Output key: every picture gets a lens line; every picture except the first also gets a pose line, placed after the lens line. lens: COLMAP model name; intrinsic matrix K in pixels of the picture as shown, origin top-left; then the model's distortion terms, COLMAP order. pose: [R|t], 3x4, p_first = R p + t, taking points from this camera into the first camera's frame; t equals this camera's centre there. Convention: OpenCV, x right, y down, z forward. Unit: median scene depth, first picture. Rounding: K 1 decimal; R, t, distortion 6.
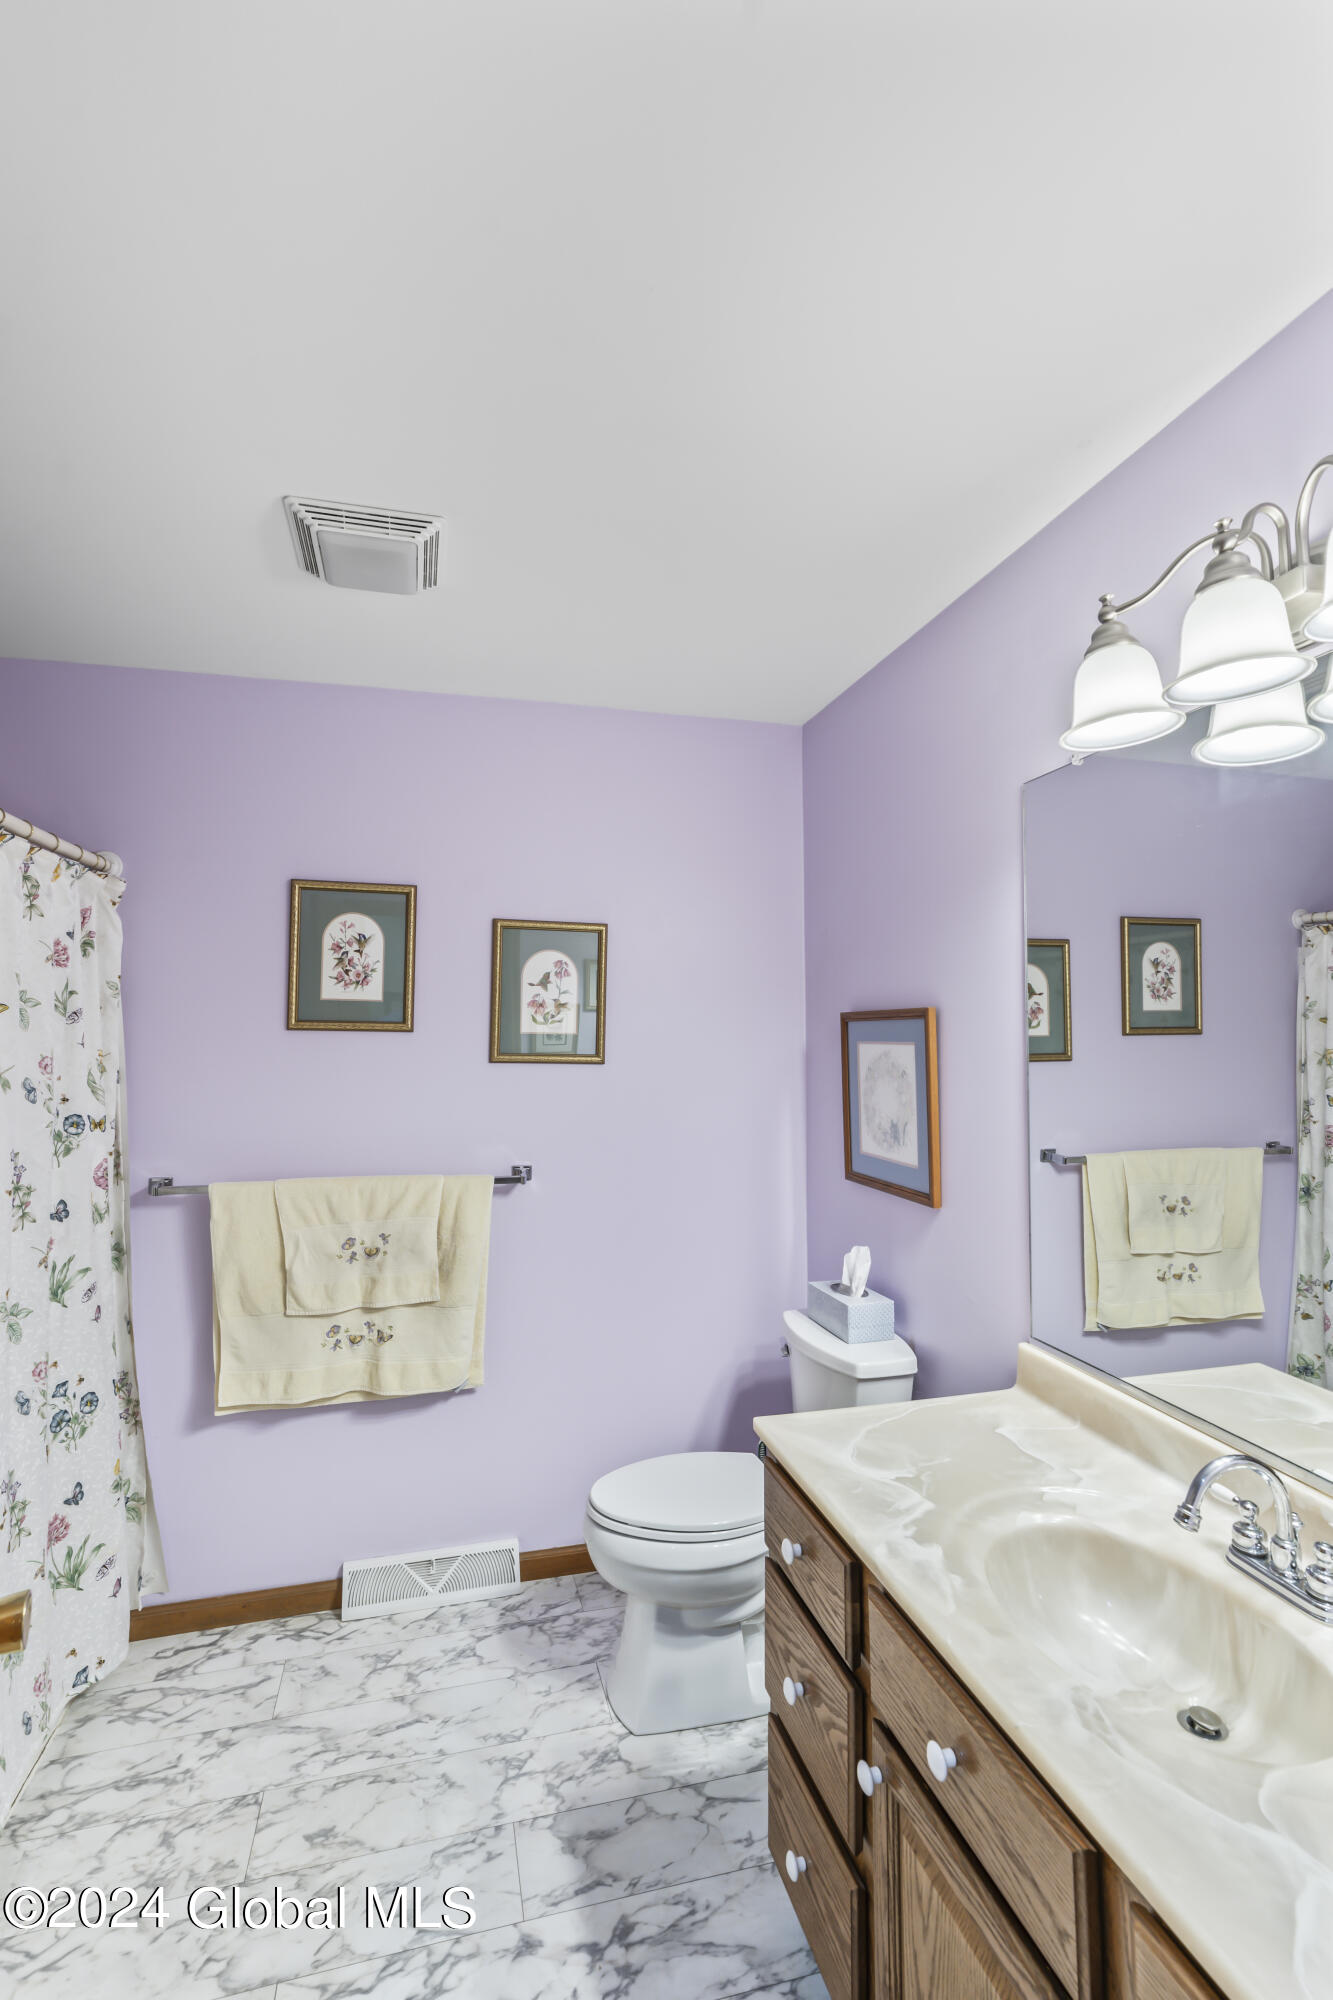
lens RADIAL K [[943.0, 0, 661.1], [0, 943.0, 971.7], [0, 0, 1]] dist [-0.016886, 0.015107]
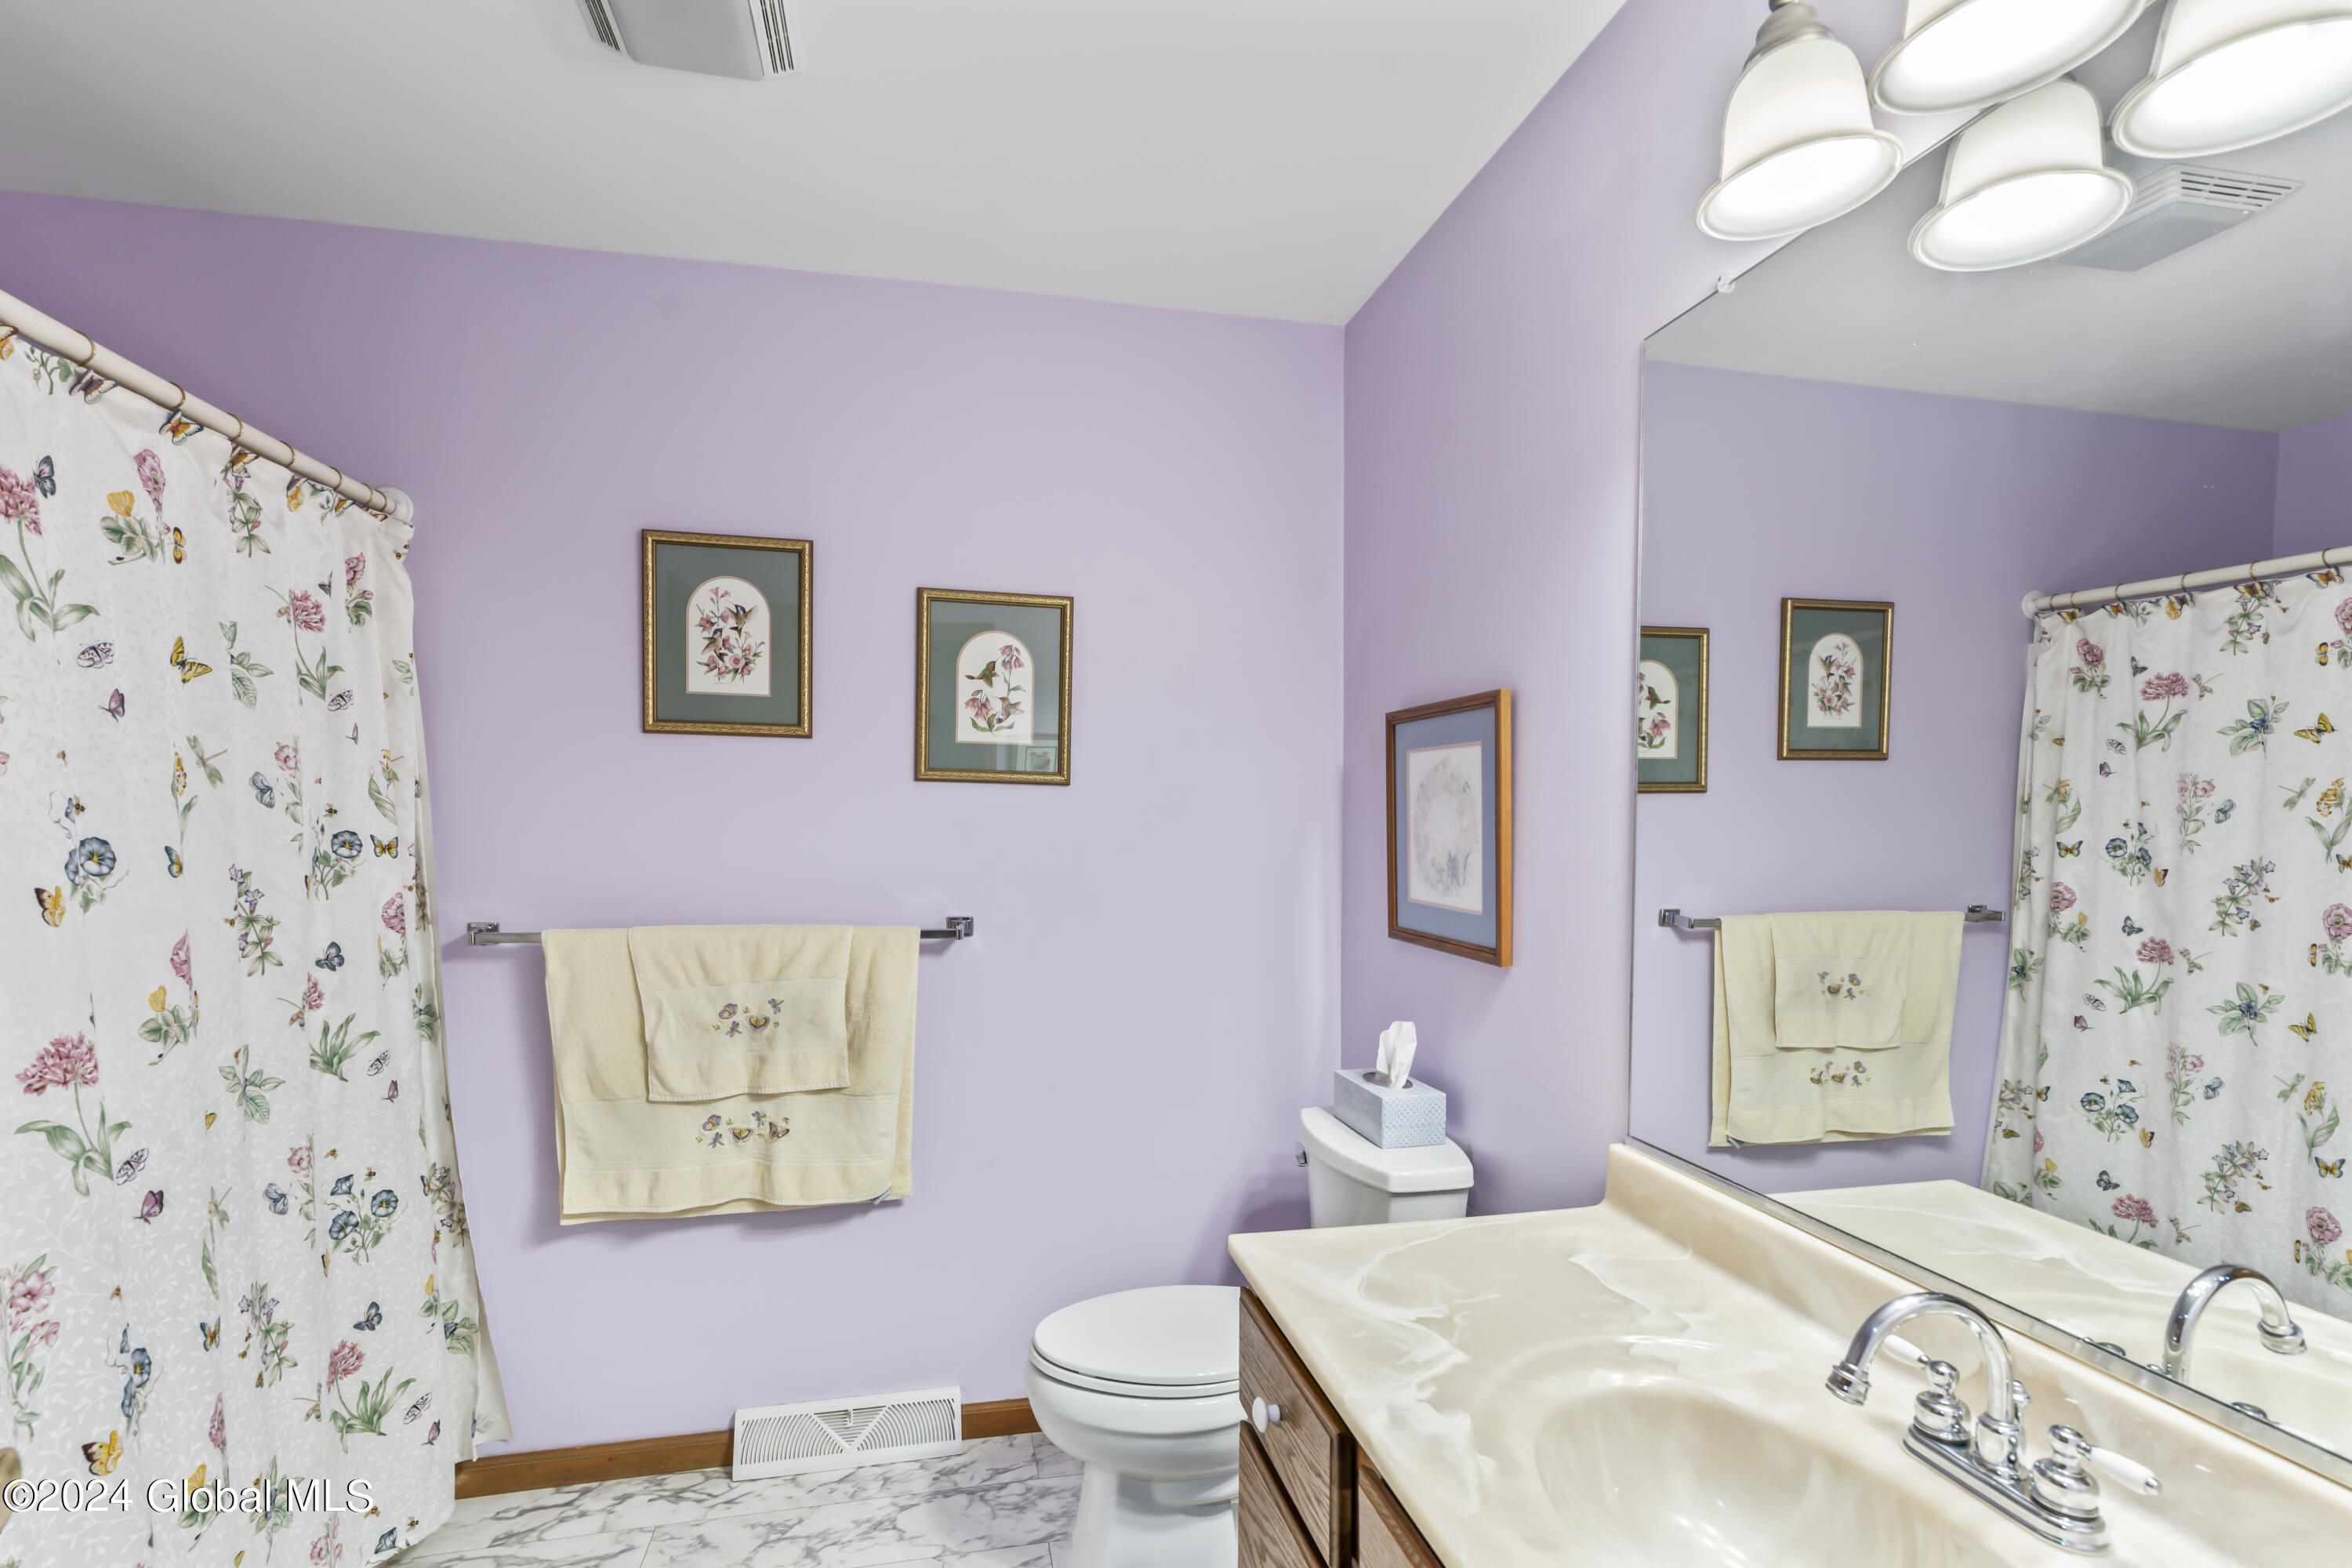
lens RADIAL K [[1095.0, 0, 1179.2], [0, 1095.0, 847.0], [0, 0, 1]] dist [-0.022878, 0.021240]
pose [[0.998925, 0.004144, -0.046163, 0.074363], [-0.000446, 0.996807, 0.079842, 0.085482], [0.046346, -0.079736, 0.995738, 0.145600]]
